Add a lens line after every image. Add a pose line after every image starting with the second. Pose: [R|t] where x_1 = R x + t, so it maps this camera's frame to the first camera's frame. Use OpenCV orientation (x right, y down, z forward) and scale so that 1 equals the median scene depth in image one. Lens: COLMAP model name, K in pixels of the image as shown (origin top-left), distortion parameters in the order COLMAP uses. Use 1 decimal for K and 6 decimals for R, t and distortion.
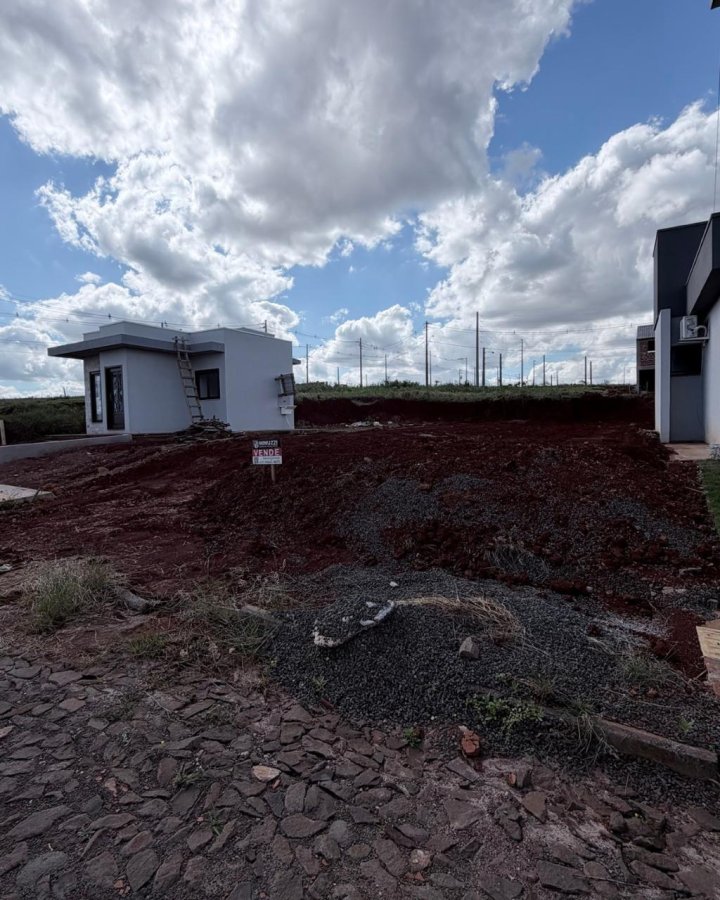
lens RADIAL K [[474.7, 0, 363.6], [0, 474.7, 451.3], [0, 0, 1]] dist [-0.001484, 0.000413]
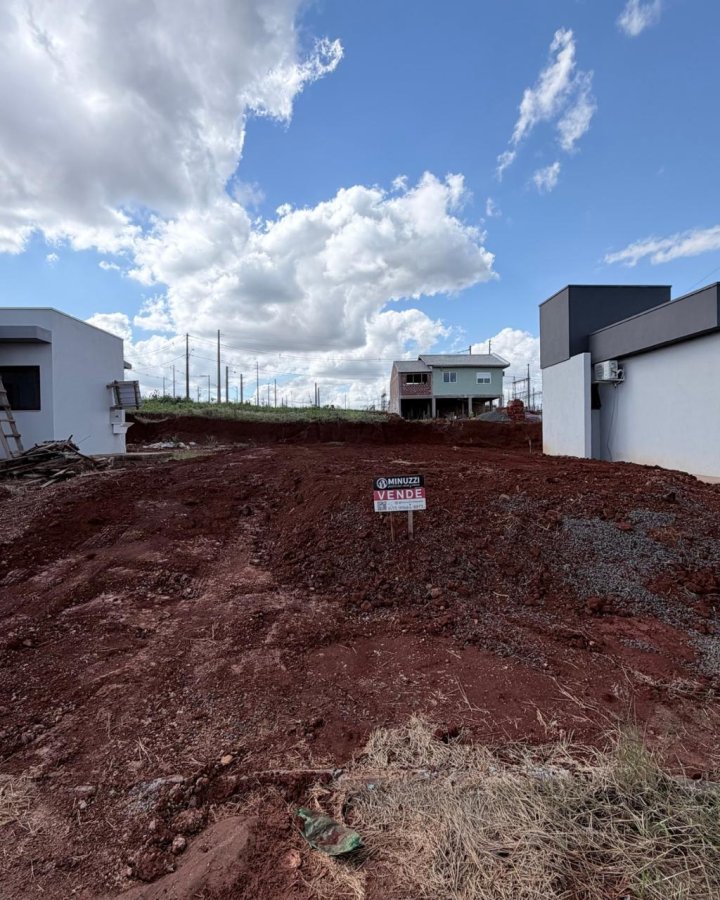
lens RADIAL K [[474.7, 0, 363.6], [0, 474.7, 451.3], [0, 0, 1]] dist [-0.001484, 0.000413]
pose [[0.848591, -0.003562, 0.529037, -0.237022], [0.025129, 0.999120, -0.033580, -0.014925], [-0.528452, 0.041790, 0.847934, 0.157352]]
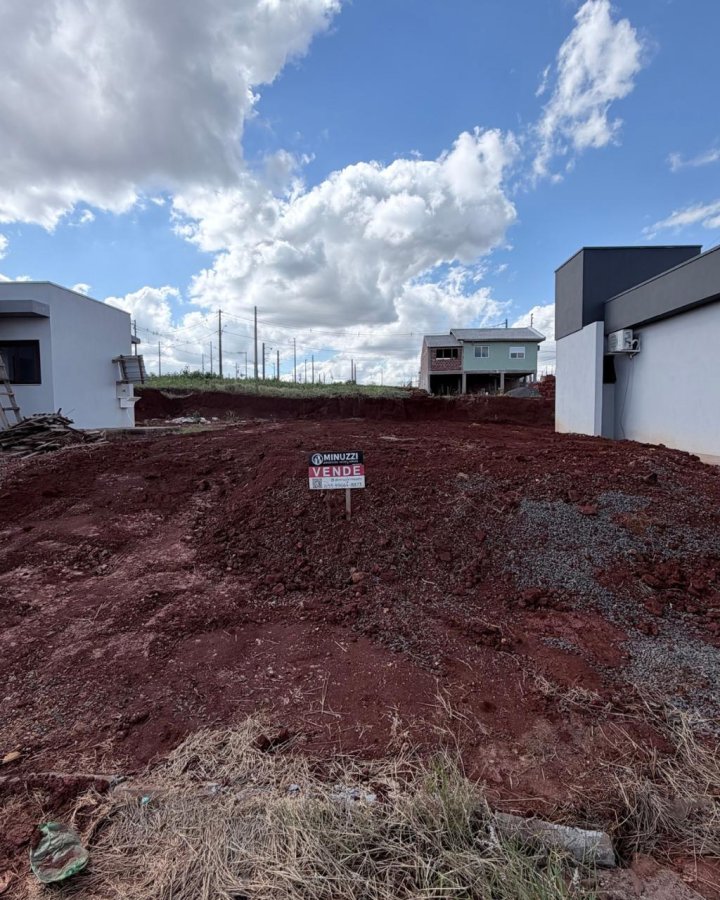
lens RADIAL K [[474.7, 0, 363.6], [0, 474.7, 451.3], [0, 0, 1]] dist [-0.001484, 0.000413]
pose [[0.888144, -0.019168, 0.459164, -0.179551], [0.014592, 0.999802, 0.013513, -0.012737], [-0.459333, -0.005301, 0.888249, 0.146258]]
